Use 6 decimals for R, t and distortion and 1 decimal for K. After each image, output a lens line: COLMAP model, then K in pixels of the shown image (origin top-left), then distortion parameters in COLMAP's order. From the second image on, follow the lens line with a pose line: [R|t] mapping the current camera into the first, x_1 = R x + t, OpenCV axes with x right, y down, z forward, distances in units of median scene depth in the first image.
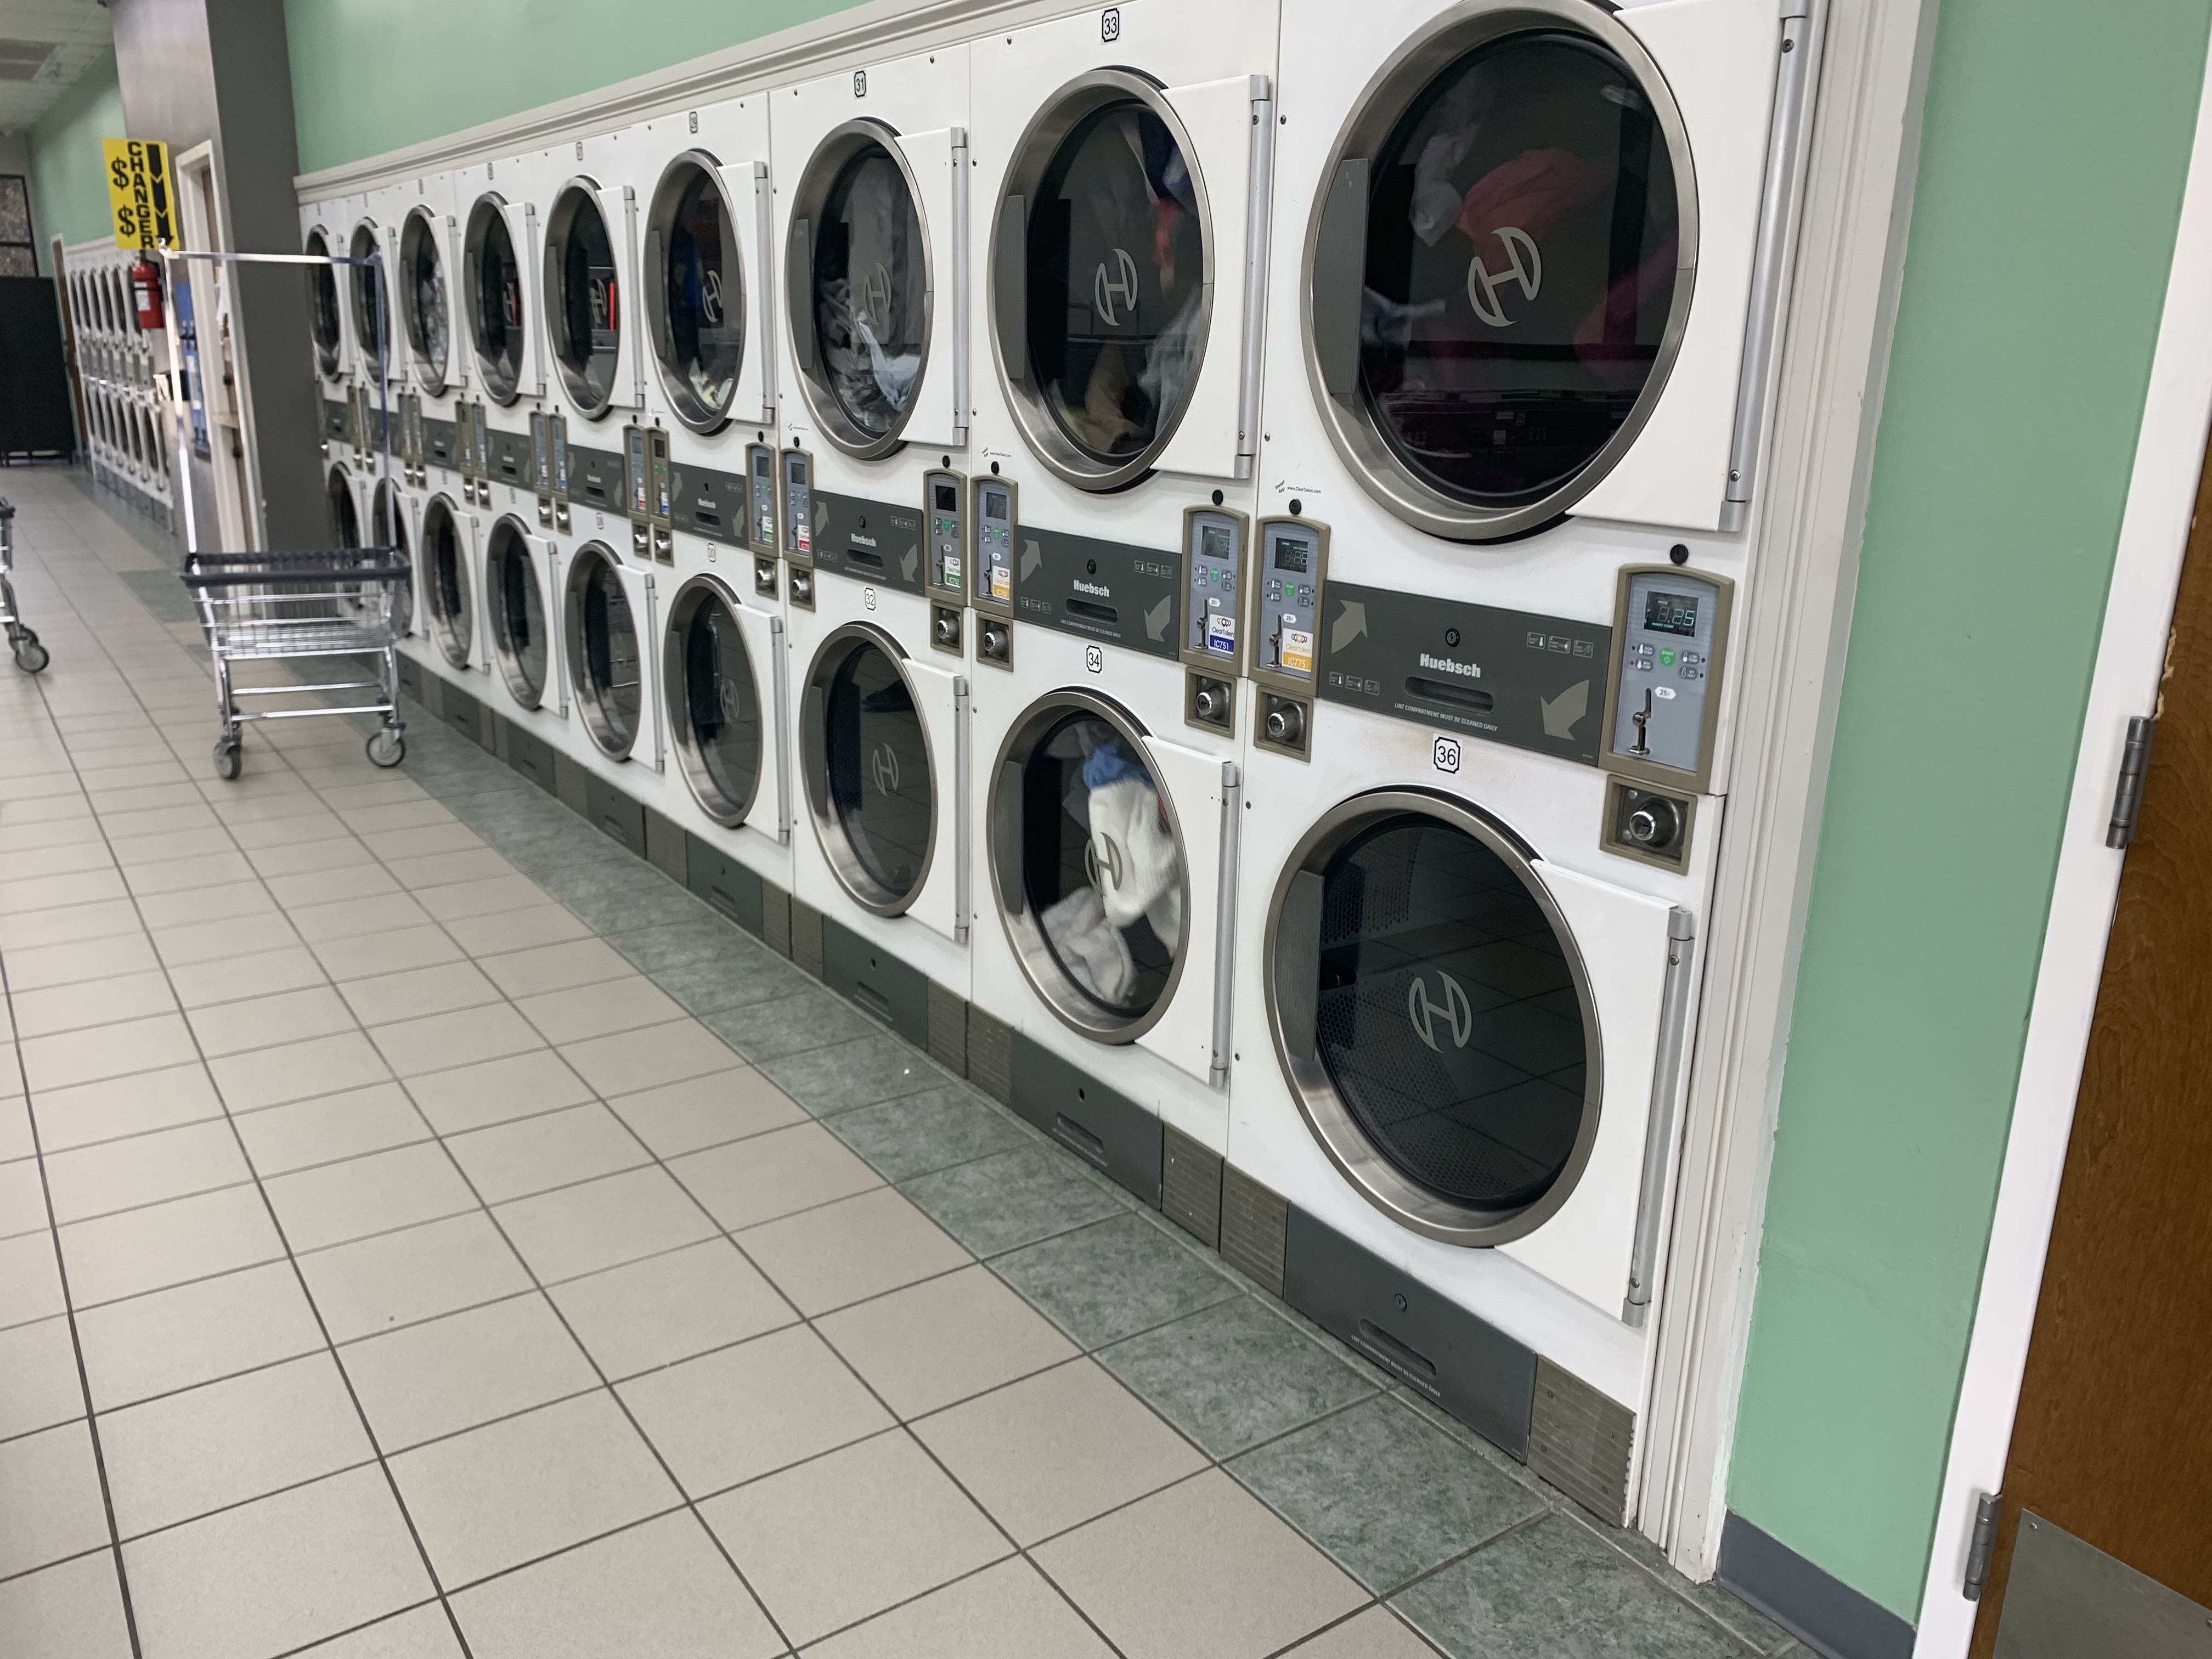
lens RADIAL K [[1705.1, 0, 1106.0], [0, 1705.1, 829.5], [0, 0, 1]] dist [-0.002397, 0.002441]
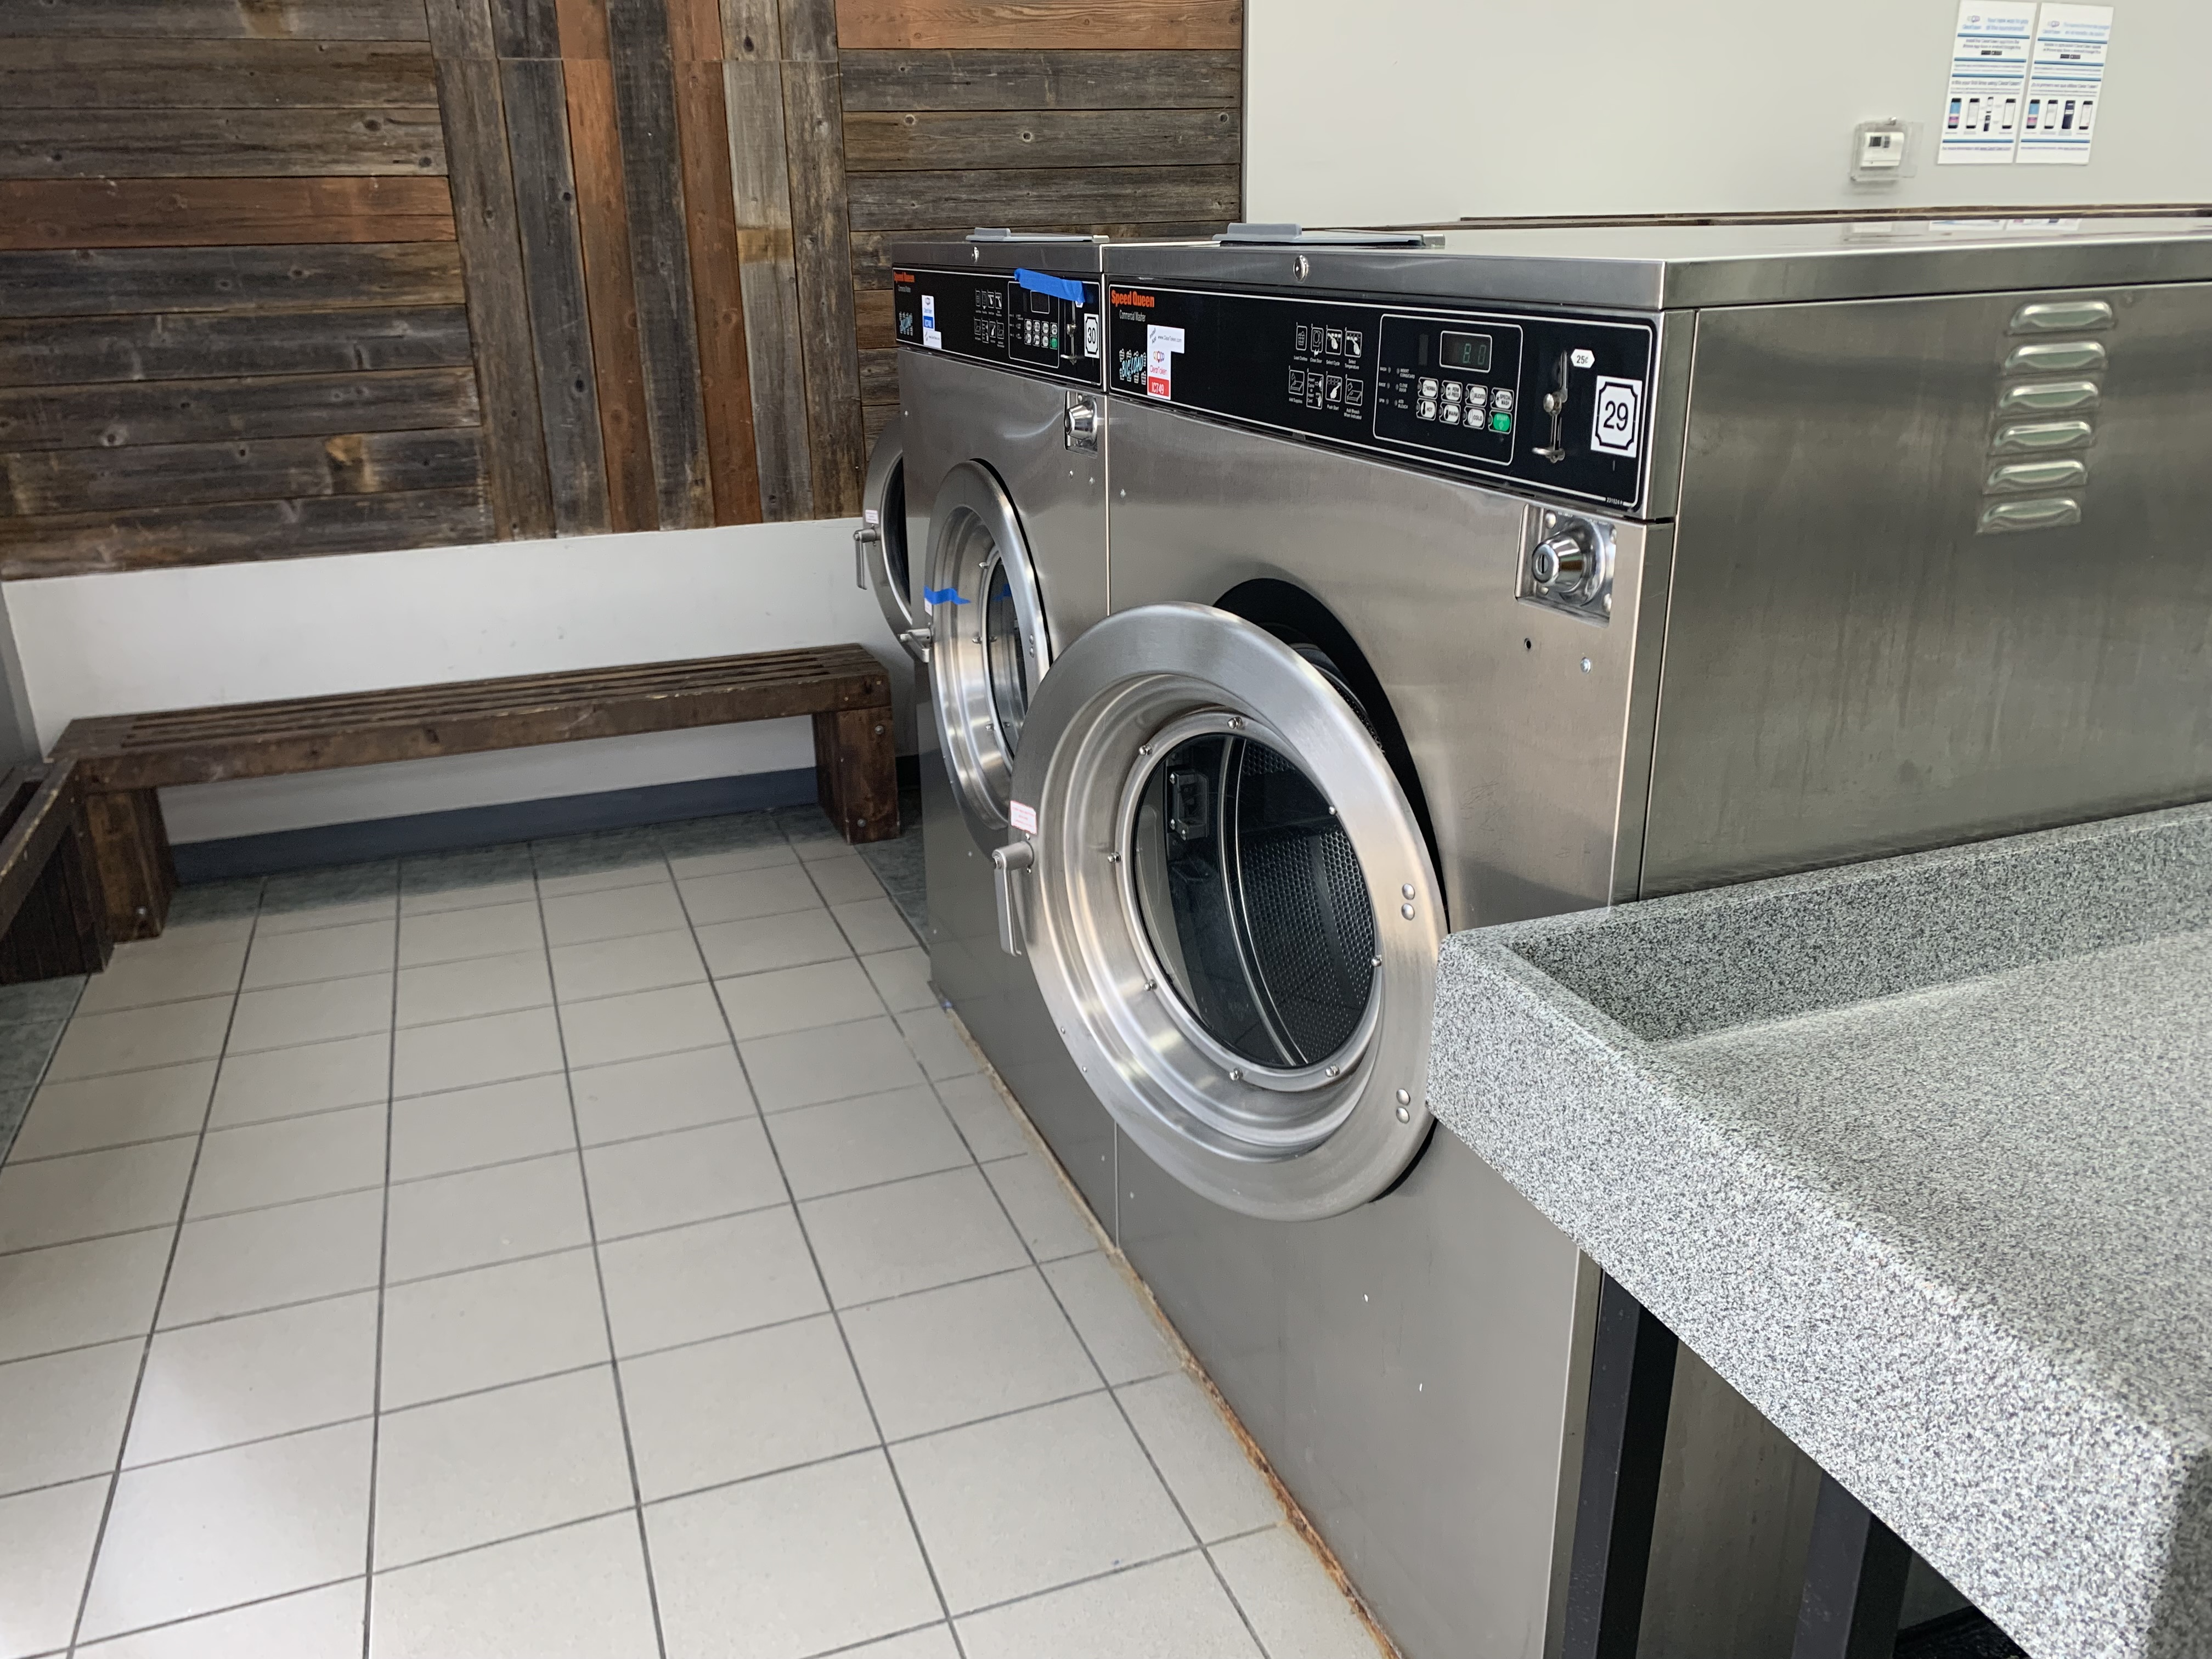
lens RADIAL K [[1705.1, 0, 1106.0], [0, 1705.1, 829.5], [0, 0, 1]] dist [-0.002397, 0.002441]
pose [[0.968475, 0.044273, -0.245146, -0.120454], [-0.031055, 0.997861, 0.057524, -0.049706], [0.247168, -0.048098, 0.967778, 0.166872]]
